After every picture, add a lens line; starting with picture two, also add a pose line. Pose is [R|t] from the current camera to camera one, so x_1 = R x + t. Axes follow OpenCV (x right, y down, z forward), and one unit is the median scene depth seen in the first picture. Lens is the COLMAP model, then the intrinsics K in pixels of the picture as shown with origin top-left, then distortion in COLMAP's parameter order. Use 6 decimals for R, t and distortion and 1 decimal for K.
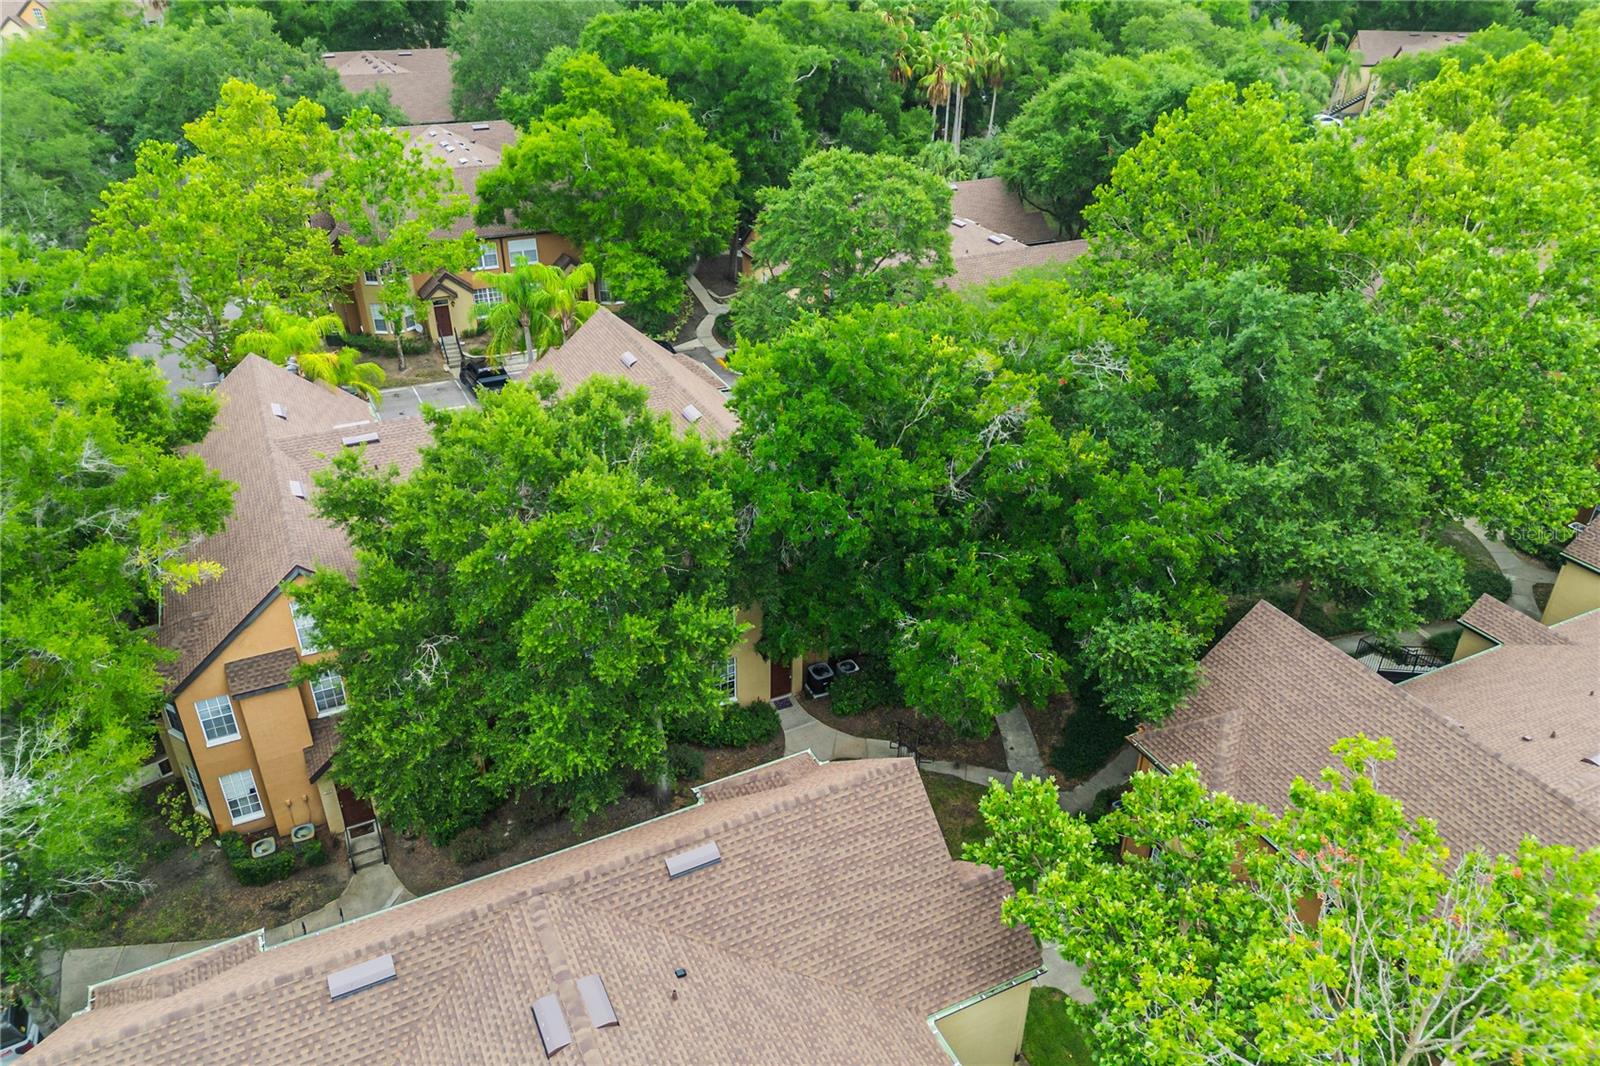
lens RADIAL K [[1192.3, 0, 800.0], [0, 1192.3, 533.0], [0, 0, 1]] dist [0.124725, -0.116894]
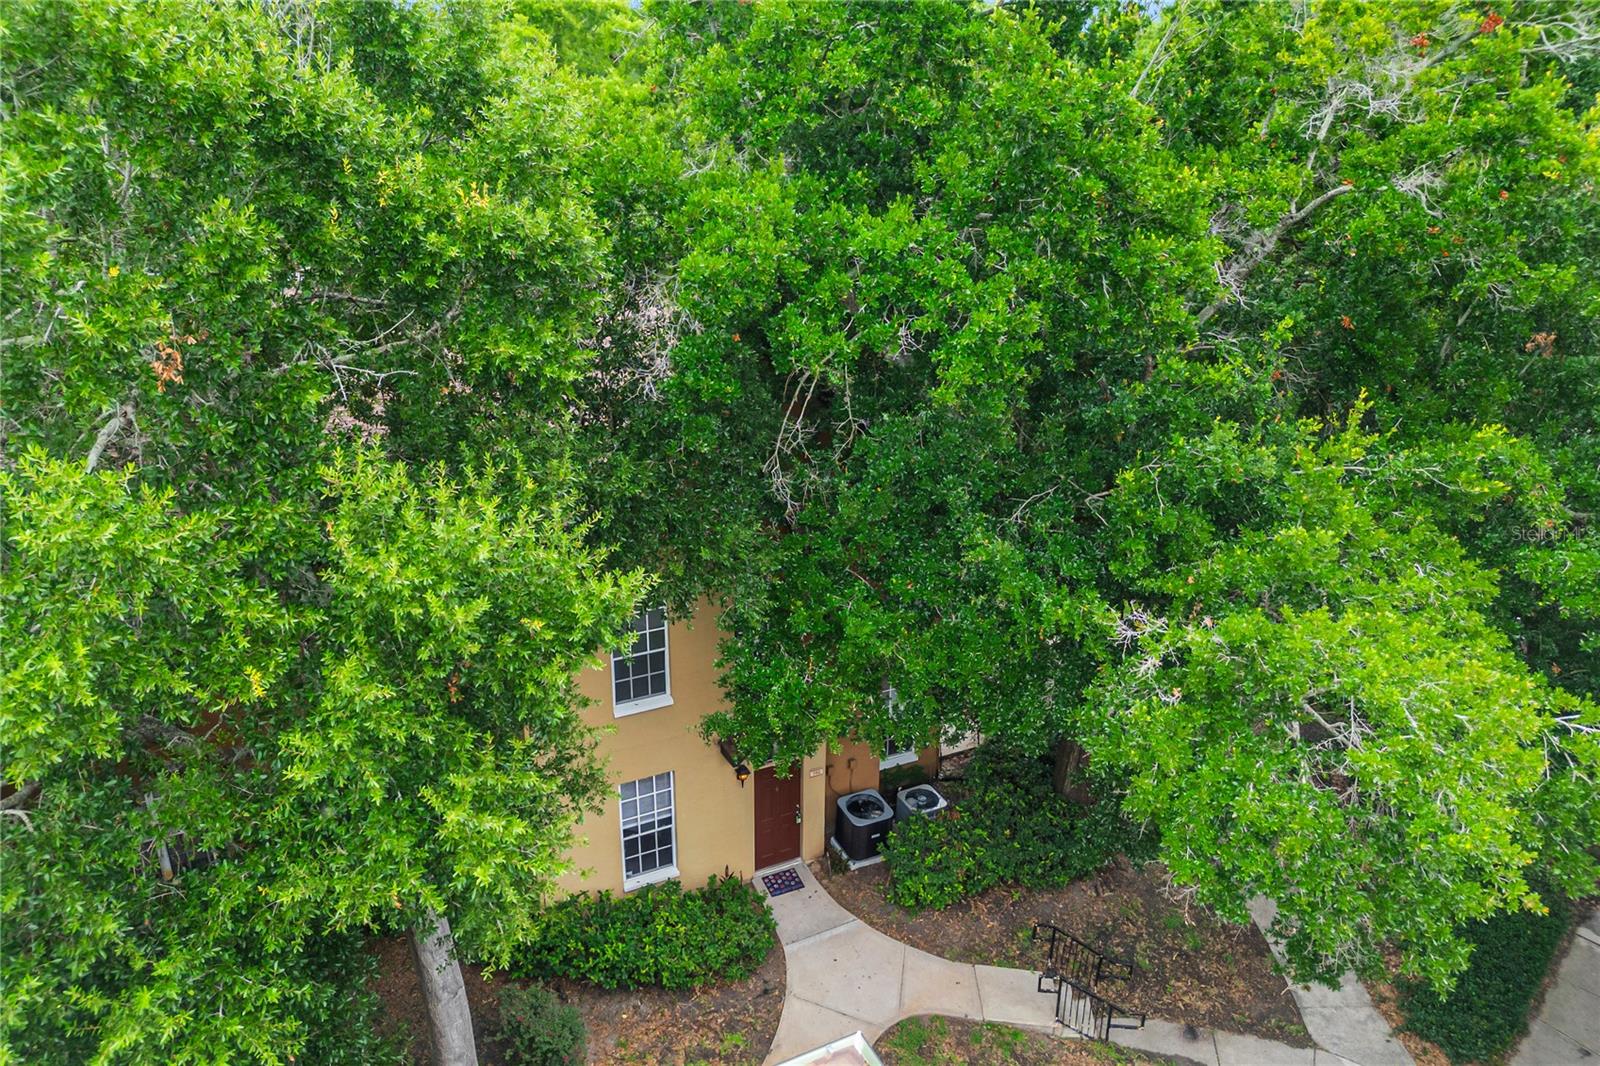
lens RADIAL K [[1114.2, 0, 800.0], [0, 1114.2, 533.0], [0, 0, 1]] dist [0.059958, -0.060707]
pose [[0.999946, -0.005968, -0.008521, -0.003350], [0.004487, 0.986403, -0.164282, 0.084595], [0.009385, 0.164234, 0.986377, 0.576836]]
